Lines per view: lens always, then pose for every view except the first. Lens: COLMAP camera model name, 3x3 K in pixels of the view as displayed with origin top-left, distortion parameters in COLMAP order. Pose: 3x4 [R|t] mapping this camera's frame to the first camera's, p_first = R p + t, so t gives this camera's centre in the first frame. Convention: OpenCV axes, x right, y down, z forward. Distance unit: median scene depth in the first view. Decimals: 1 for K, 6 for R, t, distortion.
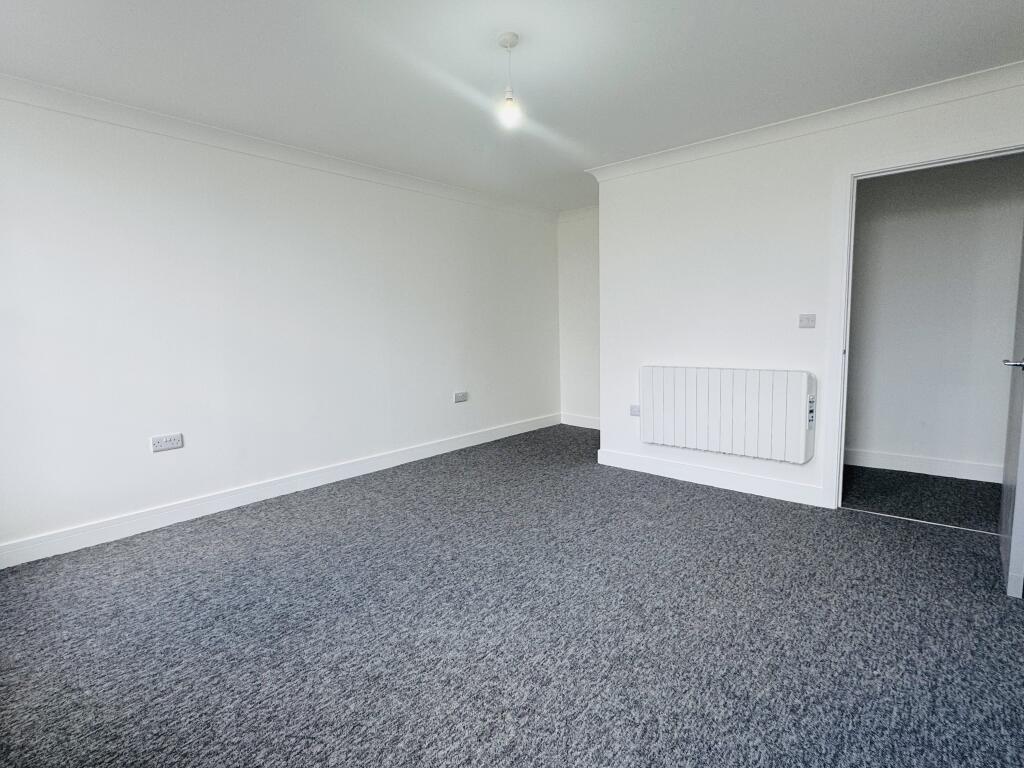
lens RADIAL K [[512.9, 0, 508.3], [0, 512.9, 381.9], [0, 0, 1]] dist [-0.003386, -0.000723]
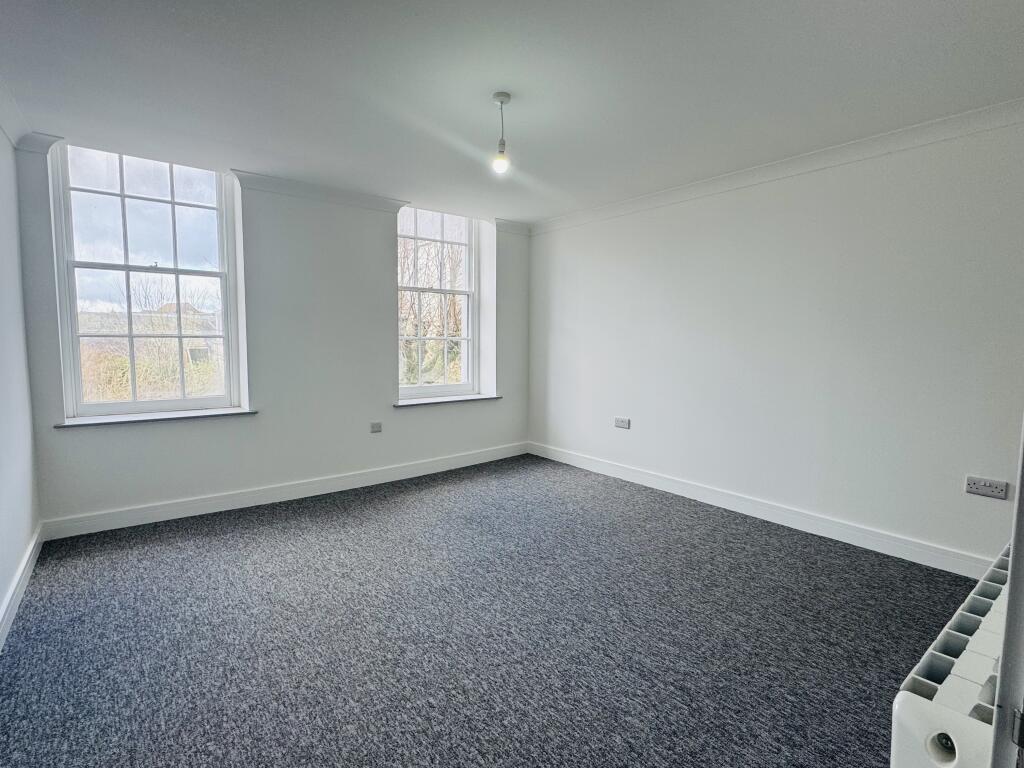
lens RADIAL K [[512.9, 0, 512.1], [0, 512.9, 384.1], [0, 0, 1]] dist [-0.003386, -0.000723]
pose [[-0.179108, 0.109909, -0.977671, 0.898258], [-0.110353, 0.985225, 0.130975, -0.163886], [0.977621, 0.131348, -0.164333, 1.011348]]
